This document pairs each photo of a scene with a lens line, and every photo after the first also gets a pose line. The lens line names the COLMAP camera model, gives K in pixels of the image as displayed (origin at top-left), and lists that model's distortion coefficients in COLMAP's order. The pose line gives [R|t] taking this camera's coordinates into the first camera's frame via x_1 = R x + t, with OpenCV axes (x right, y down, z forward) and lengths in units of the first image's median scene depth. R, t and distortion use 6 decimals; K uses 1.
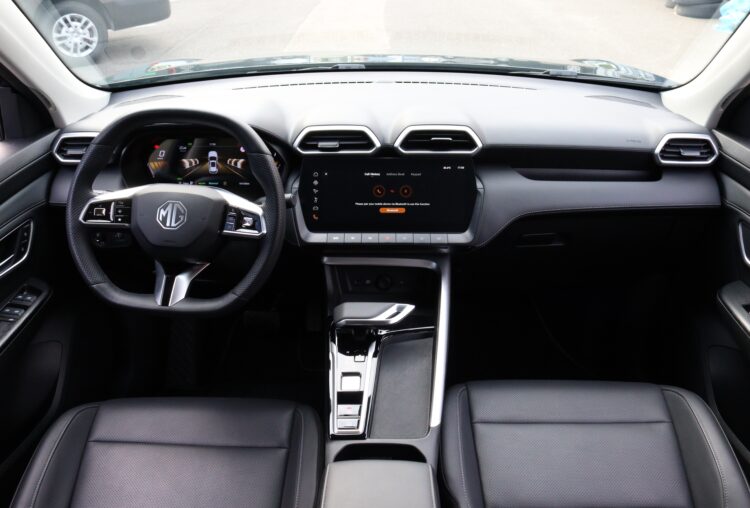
lens RADIAL K [[615.0, 0, 394.7], [0, 615.0, 253.9], [0, 0, 1]] dist [-0.071042, 0.000684]
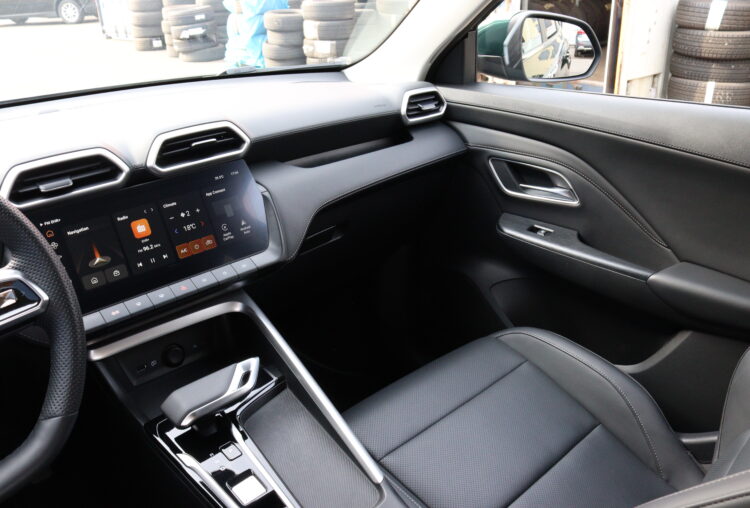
lens RADIAL K [[612.6, 0, 347.1], [0, 612.6, 253.4], [0, 0, 1]] dist [-0.139239, 0.114453]
pose [[0.749437, -0.298998, 0.590716, -0.274542], [0.356420, 0.934098, 0.020618, -0.009362], [-0.557951, 0.195091, 0.806616, 0.312777]]
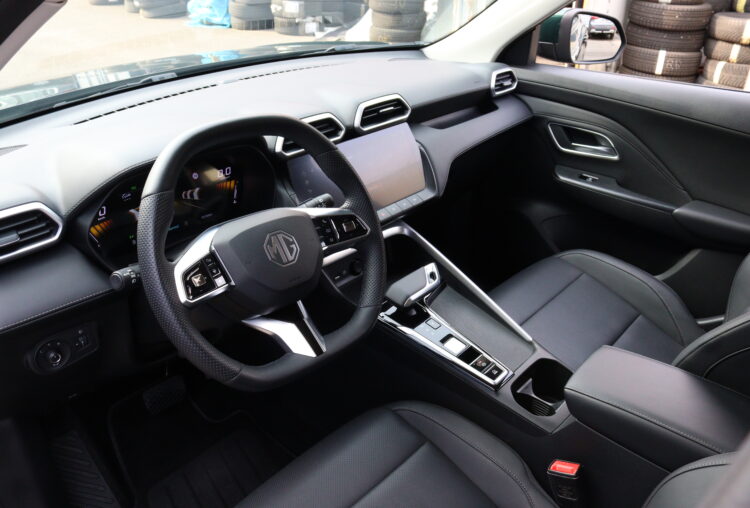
lens RADIAL K [[612.6, 0, 347.1], [0, 612.6, 253.4], [0, 0, 1]] dist [-0.139239, 0.114453]
pose [[0.687451, -0.347667, 0.637604, -0.702733], [0.359447, 0.925771, 0.117248, -0.103068], [-0.631038, 0.148582, 0.761390, 0.283527]]
